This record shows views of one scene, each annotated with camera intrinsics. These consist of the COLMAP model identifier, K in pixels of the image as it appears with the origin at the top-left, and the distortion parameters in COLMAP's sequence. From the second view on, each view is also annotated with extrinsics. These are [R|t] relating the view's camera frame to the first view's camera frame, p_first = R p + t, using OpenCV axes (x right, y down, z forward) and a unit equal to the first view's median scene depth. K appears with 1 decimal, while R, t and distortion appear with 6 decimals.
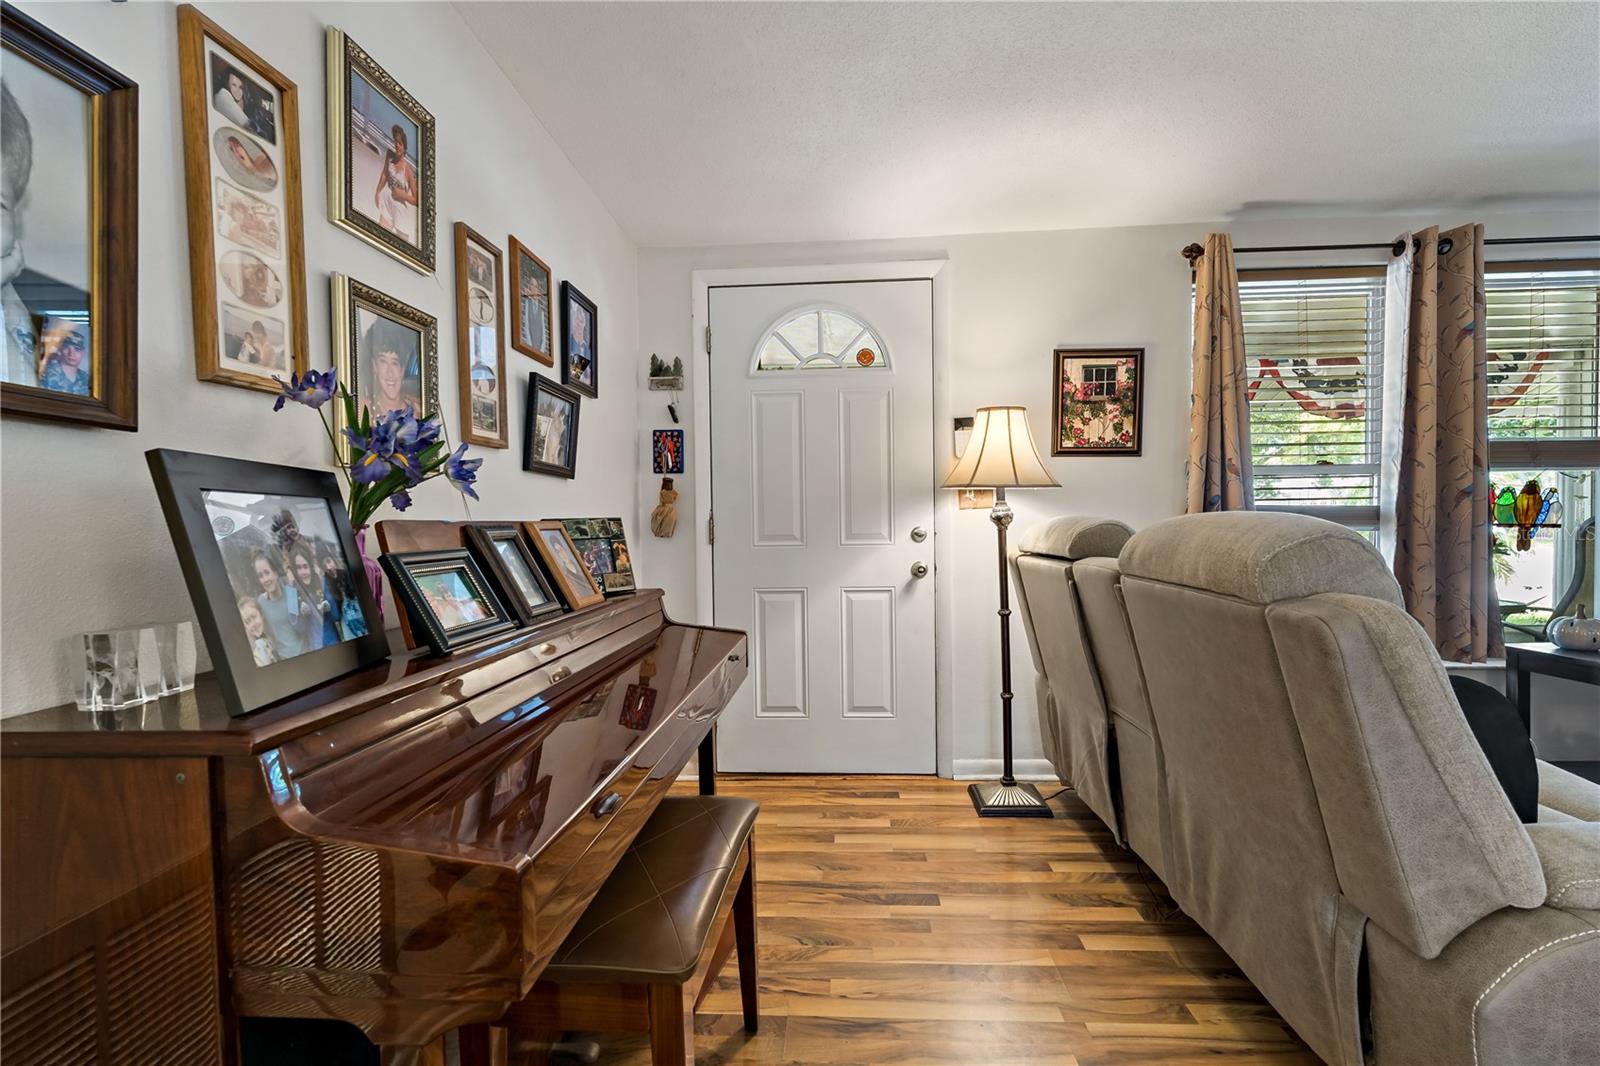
lens RADIAL K [[720.6, 0, 791.2], [0, 720.6, 543.2], [0, 0, 1]] dist [-0.000232, -0.000567]
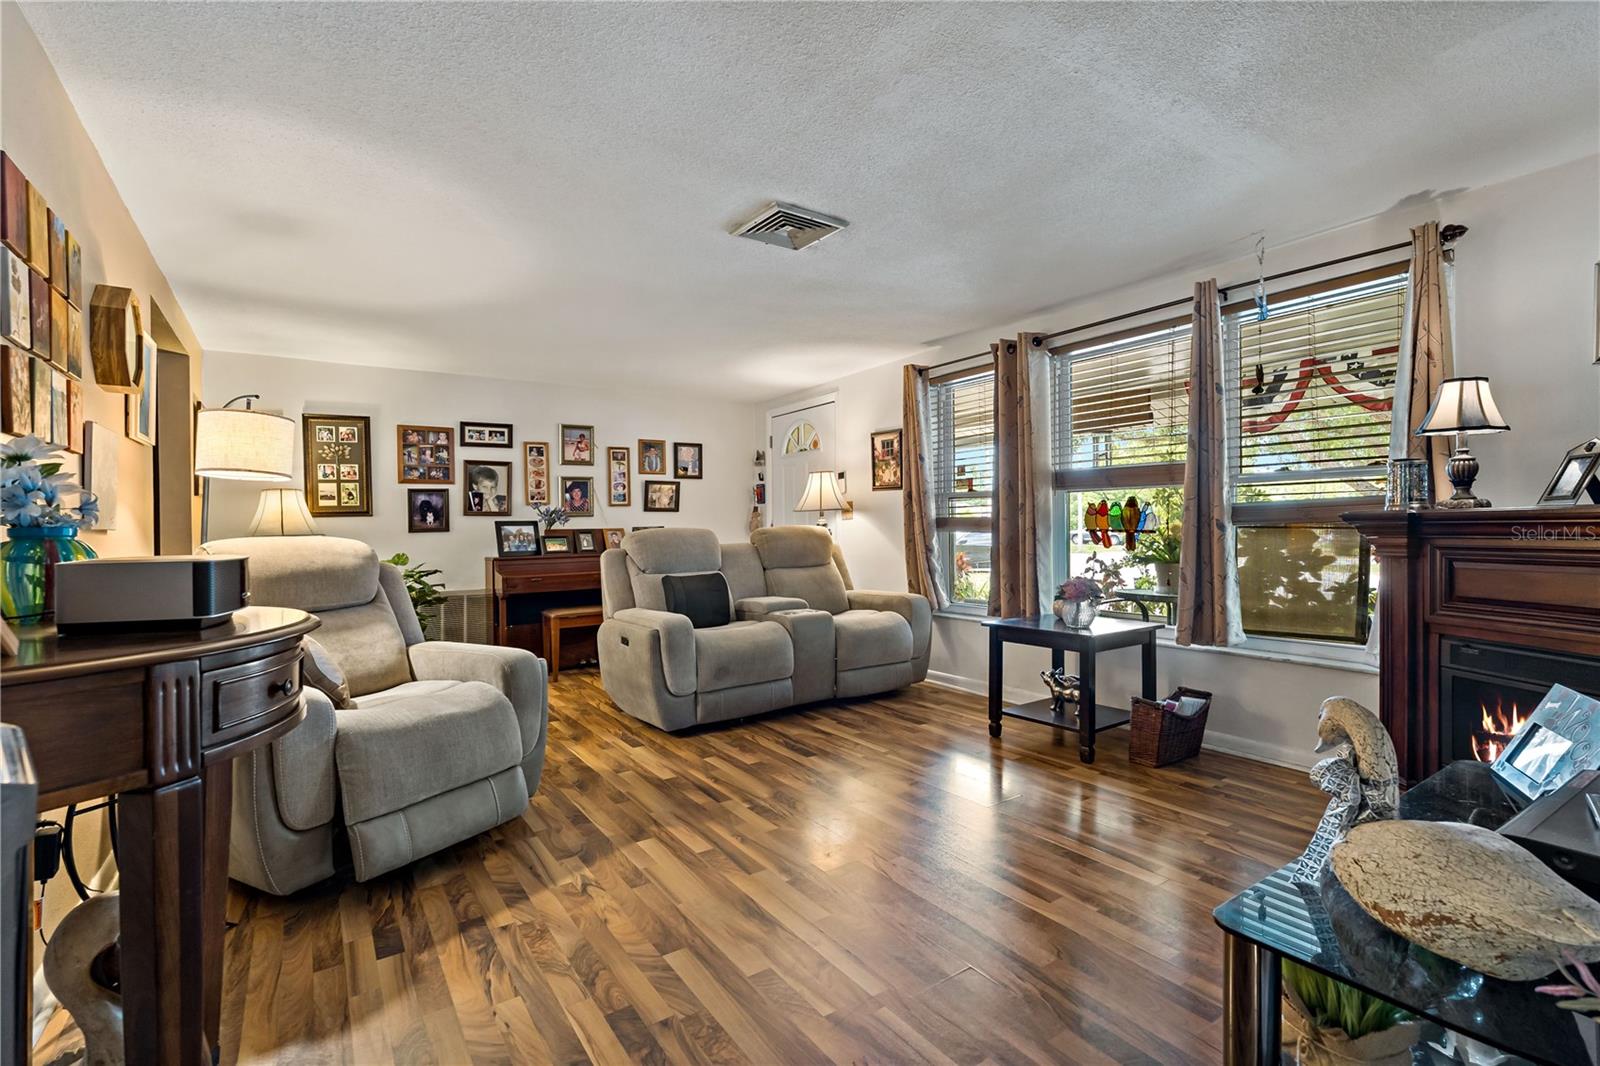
lens RADIAL K [[720.6, 0, 781.6], [0, 720.6, 527.3], [0, 0, 1]] dist [-0.000232, -0.000567]
pose [[0.597963, 0.003159, -0.801518, 1.761769], [-0.016088, 0.999838, -0.008061, -0.011692], [0.801362, 0.017715, 0.597917, -0.282138]]
